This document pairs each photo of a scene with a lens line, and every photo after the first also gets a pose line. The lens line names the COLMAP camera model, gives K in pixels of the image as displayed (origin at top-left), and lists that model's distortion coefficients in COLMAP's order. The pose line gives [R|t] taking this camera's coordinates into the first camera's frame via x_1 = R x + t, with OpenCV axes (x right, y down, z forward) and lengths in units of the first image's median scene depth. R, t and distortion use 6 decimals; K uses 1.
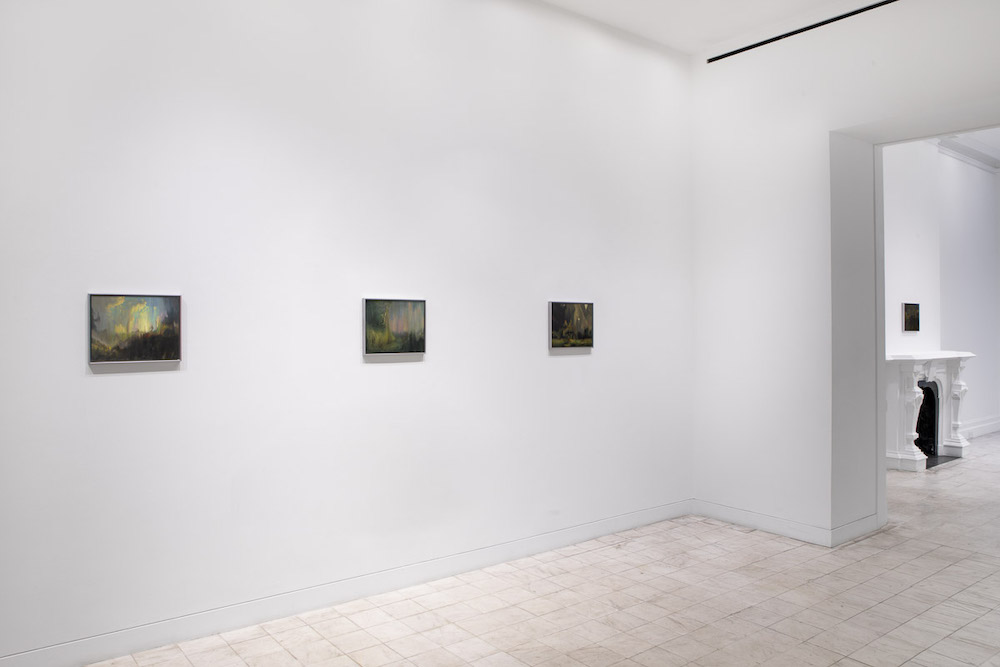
lens RADIAL K [[807.5, 0, 500.0], [0, 807.5, 333.5], [0, 0, 1]] dist [-0.002891, 0.001578]
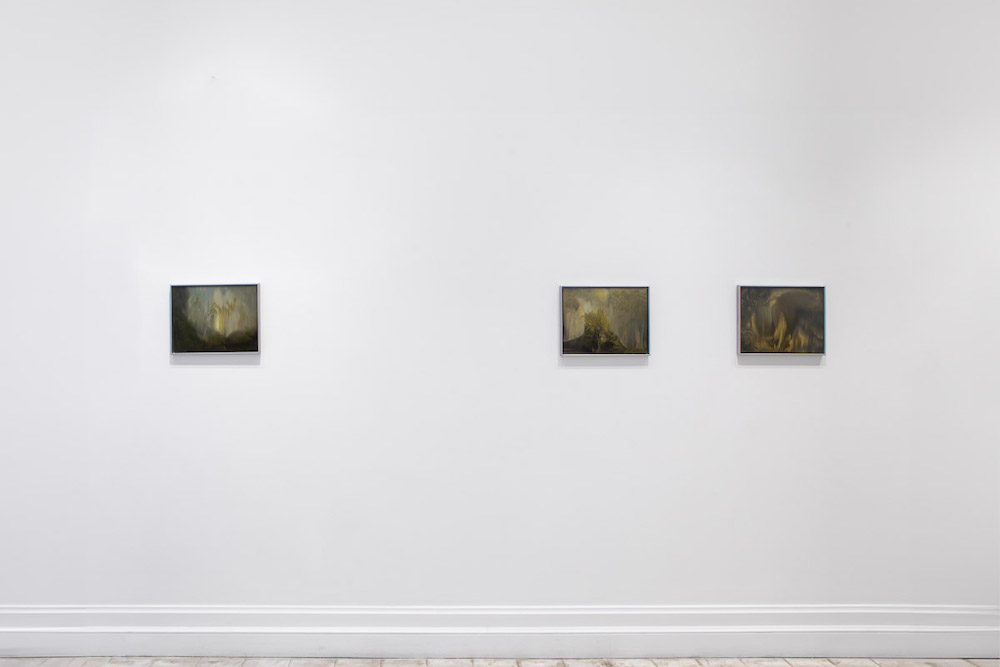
lens RADIAL K [[871.6, 0, 500.0], [0, 871.6, 333.5], [0, 0, 1]] dist [-0.003136, -0.002465]
pose [[0.778503, 0.016626, -0.627421, 0.324760], [-0.012249, 0.999861, 0.011297, -0.003962], [0.627522, -0.001109, 0.778598, 0.275243]]
